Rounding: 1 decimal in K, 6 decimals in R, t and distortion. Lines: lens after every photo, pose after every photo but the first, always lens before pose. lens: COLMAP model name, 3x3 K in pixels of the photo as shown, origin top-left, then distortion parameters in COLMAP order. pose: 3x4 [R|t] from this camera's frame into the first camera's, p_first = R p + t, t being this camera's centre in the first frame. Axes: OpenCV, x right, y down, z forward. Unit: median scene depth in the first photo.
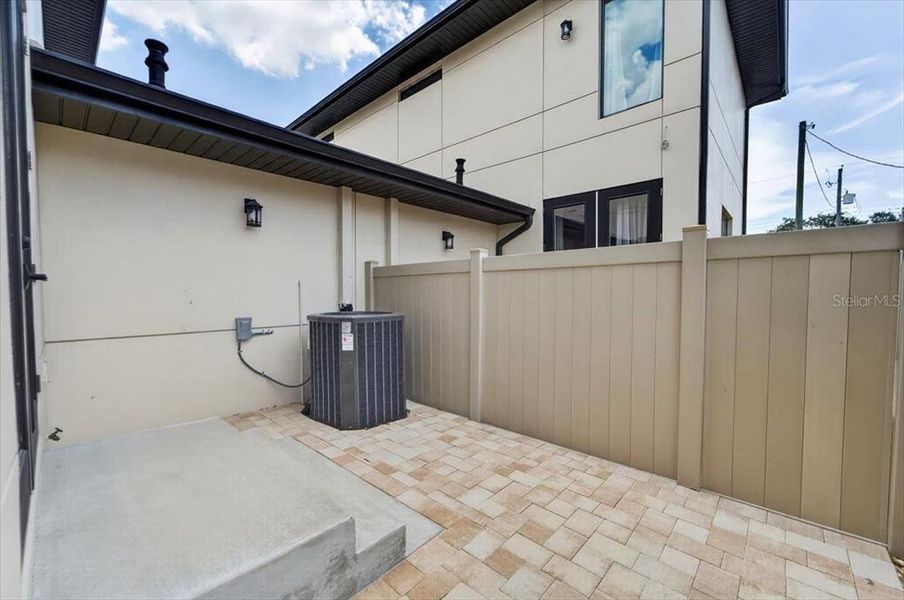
lens RADIAL K [[362.5, 0, 449.4], [0, 362.5, 298.8], [0, 0, 1]] dist [-0.002581, 0.000030]
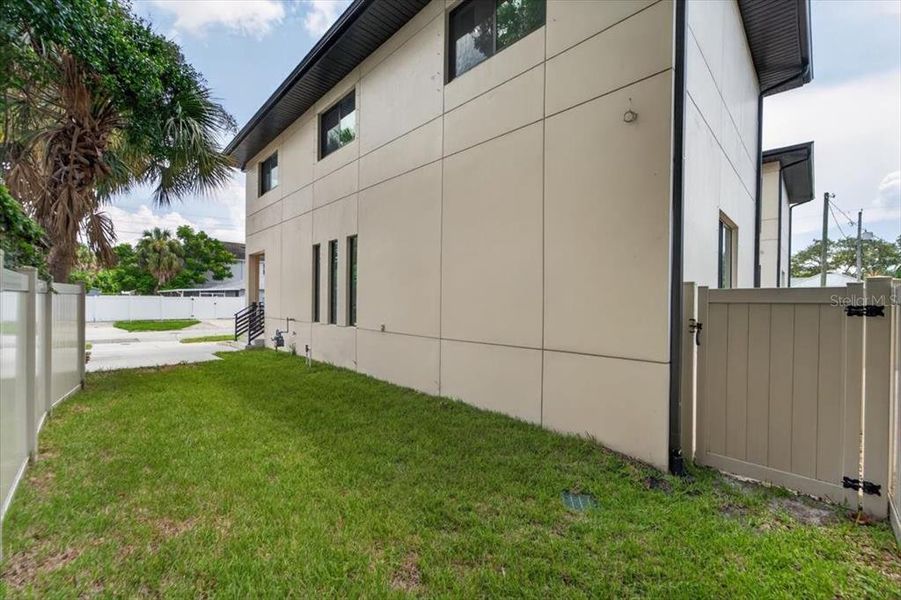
lens RADIAL K [[361.3, 0, 447.9], [0, 361.3, 298.8], [0, 0, 1]] dist [-0.002581, 0.000030]
pose [[0.998754, 0.013851, -0.047954, -0.281149], [-0.015181, 0.999507, -0.027499, -0.000595], [0.047549, 0.028193, 0.998471, -0.304592]]
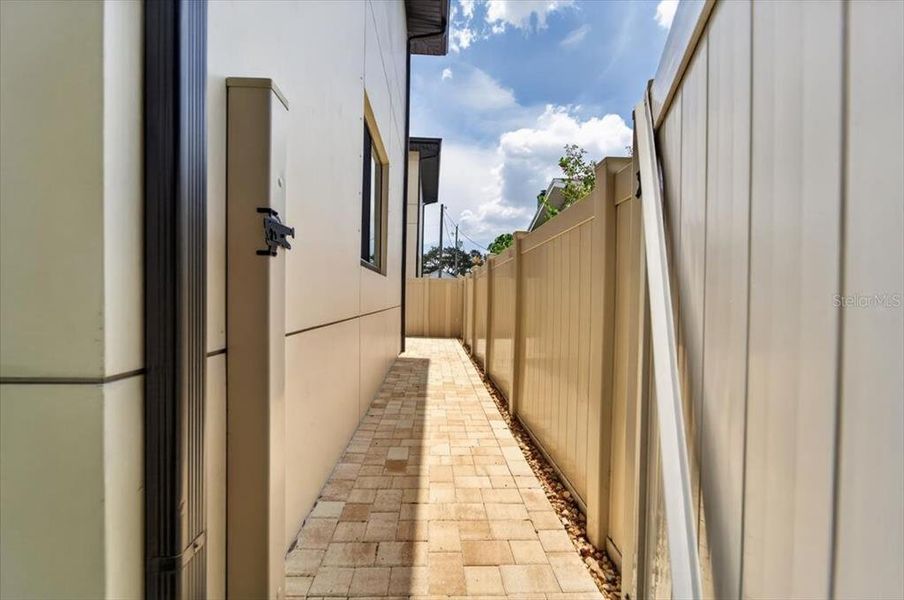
lens RADIAL K [[362.5, 0, 449.4], [0, 362.5, 298.8], [0, 0, 1]] dist [-0.002581, 0.000030]
pose [[0.698465, 0.004749, 0.715629, -0.210105], [0.002962, 0.999950, -0.009527, 0.012117], [-0.715638, 0.008774, 0.698416, -0.207059]]
